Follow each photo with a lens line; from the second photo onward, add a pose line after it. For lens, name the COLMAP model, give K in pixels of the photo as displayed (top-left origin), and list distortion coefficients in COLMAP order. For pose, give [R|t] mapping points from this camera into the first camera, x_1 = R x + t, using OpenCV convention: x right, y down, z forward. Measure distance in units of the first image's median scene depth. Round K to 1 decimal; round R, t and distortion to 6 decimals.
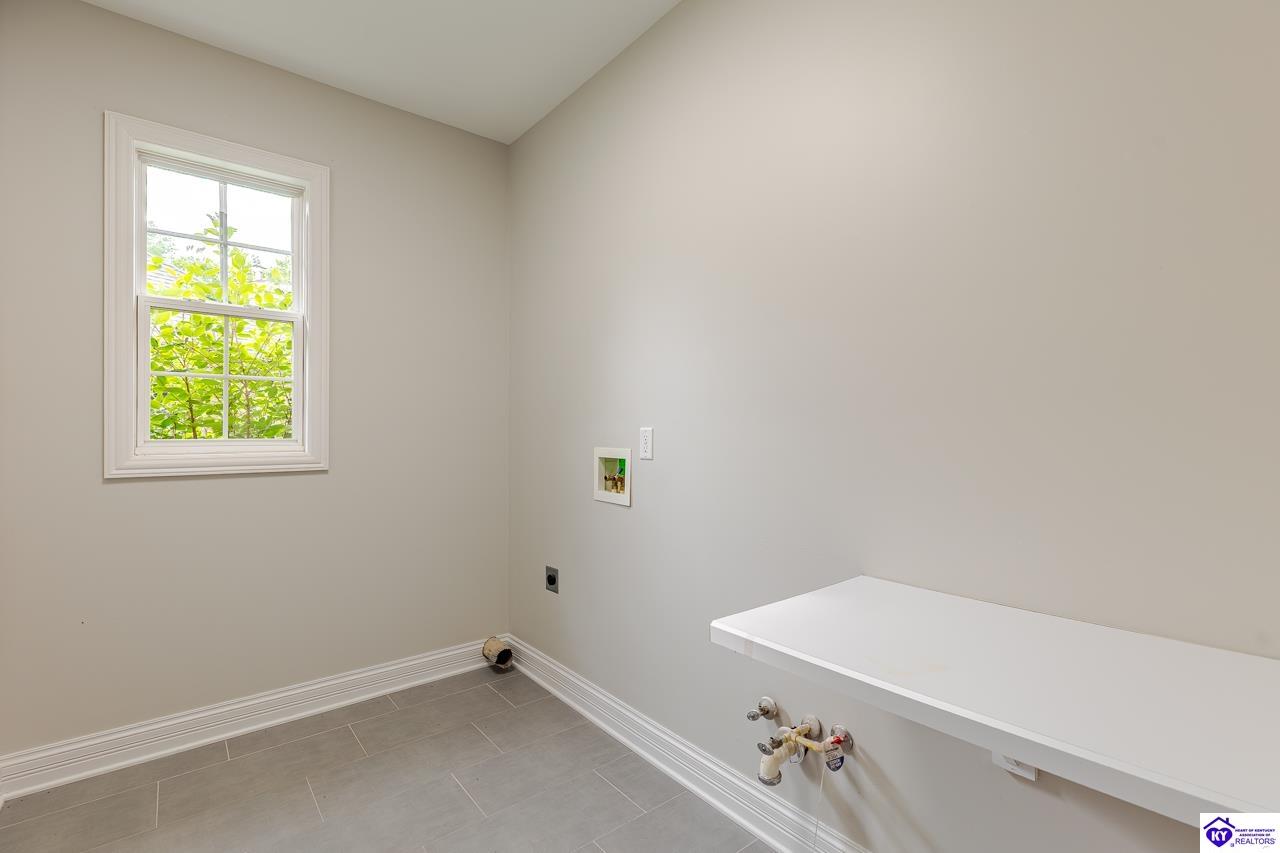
lens RADIAL K [[580.1, 0, 640.8], [0, 580.1, 429.7], [0, 0, 1]] dist [0.008282, -0.000974]
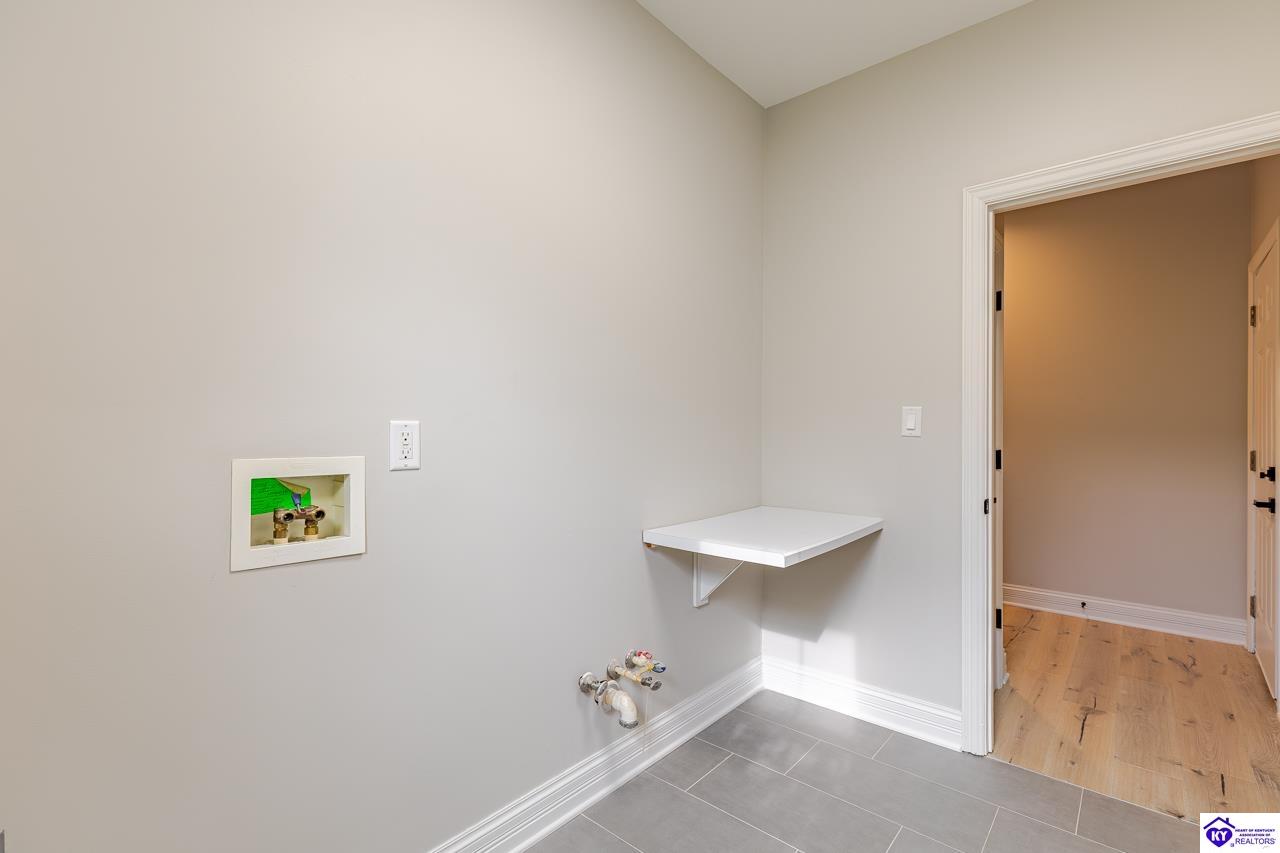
lens RADIAL K [[580.1, 0, 640.7], [0, 580.1, 428.2], [0, 0, 1]] dist [0.008282, -0.000974]
pose [[-0.172437, 0.006042, 0.985002, -0.685401], [-0.002922, 0.999974, -0.006645, 0.008288], [-0.985016, -0.004024, -0.172415, 0.858407]]
